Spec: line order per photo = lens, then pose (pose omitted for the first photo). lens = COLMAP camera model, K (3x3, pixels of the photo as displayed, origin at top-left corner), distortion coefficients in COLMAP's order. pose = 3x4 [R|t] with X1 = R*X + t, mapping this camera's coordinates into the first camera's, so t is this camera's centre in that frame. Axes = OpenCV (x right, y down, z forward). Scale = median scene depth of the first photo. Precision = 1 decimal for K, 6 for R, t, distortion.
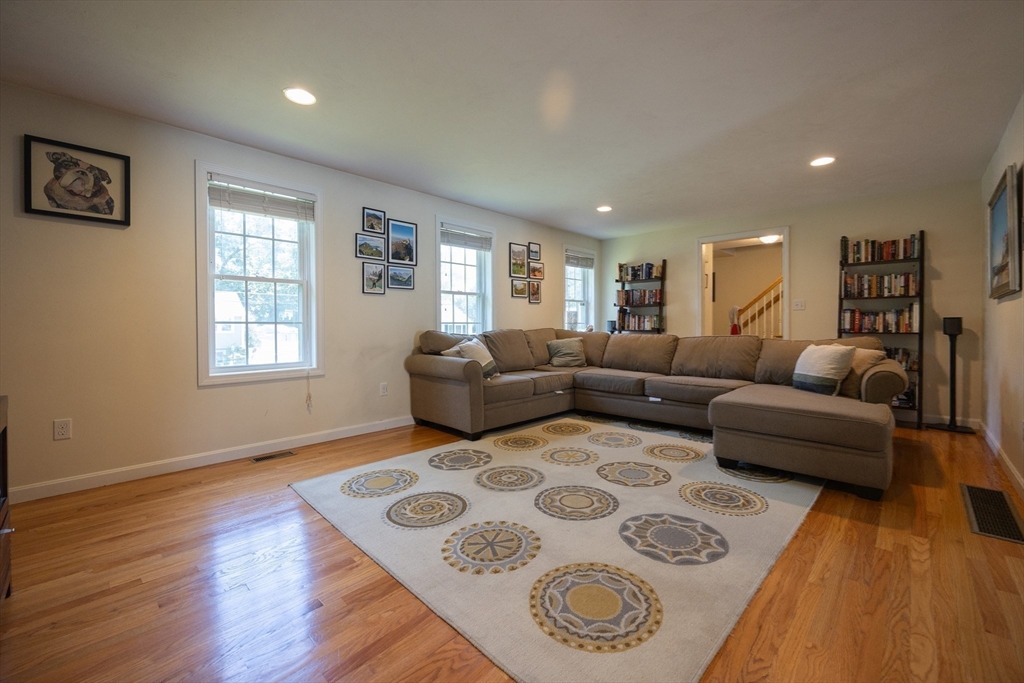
lens RADIAL K [[413.8, 0, 512.7], [0, 413.8, 327.3], [0, 0, 1]] dist [0.001337, 0.000130]
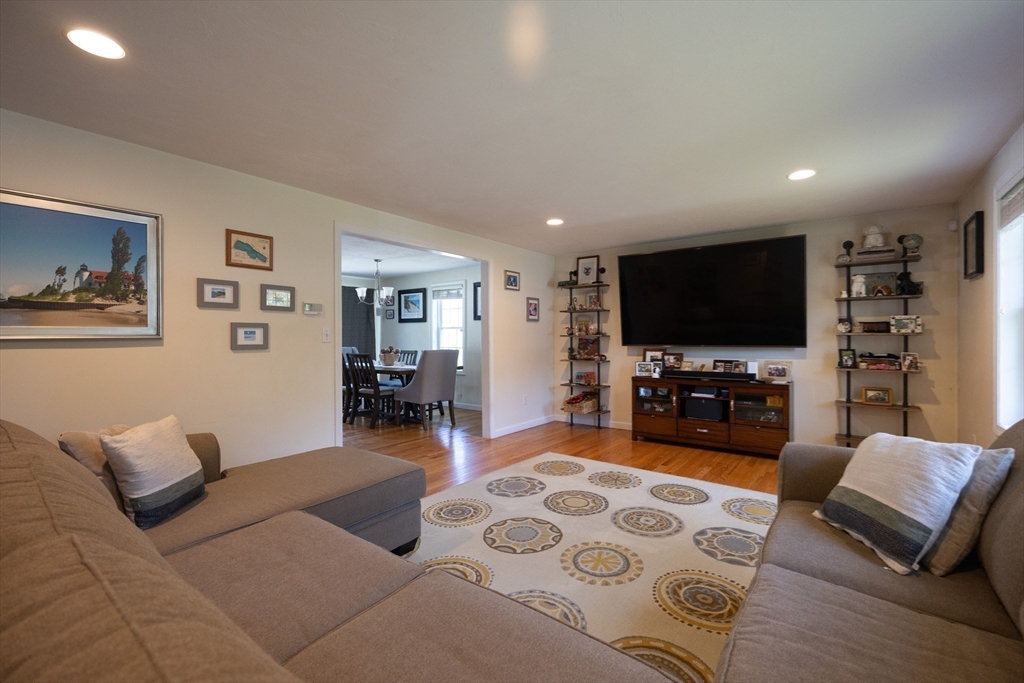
lens RADIAL K [[441.0, 0, 526.6], [0, 441.0, 339.9], [0, 0, 1]] dist [0.000527, 0.000063]
pose [[-0.989399, 0.005362, -0.145123, 0.376022], [0.003465, 0.999905, 0.013324, -0.075151], [0.145181, 0.012680, -0.989324, 1.747020]]
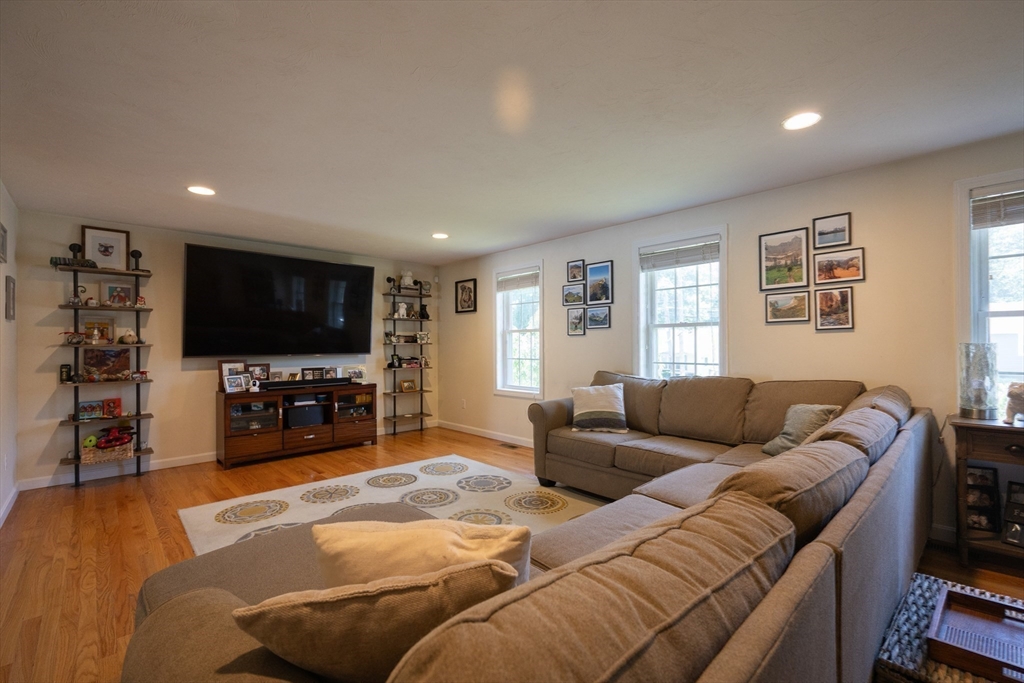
lens RADIAL K [[441.0, 0, 526.6], [0, 441.0, 339.9], [0, 0, 1]] dist [0.000527, 0.000063]
pose [[-0.021708, -0.006938, -0.999740, 1.115636], [-0.002215, 0.999974, -0.006891, -0.076505], [0.999762, 0.002064, -0.021723, 1.143704]]
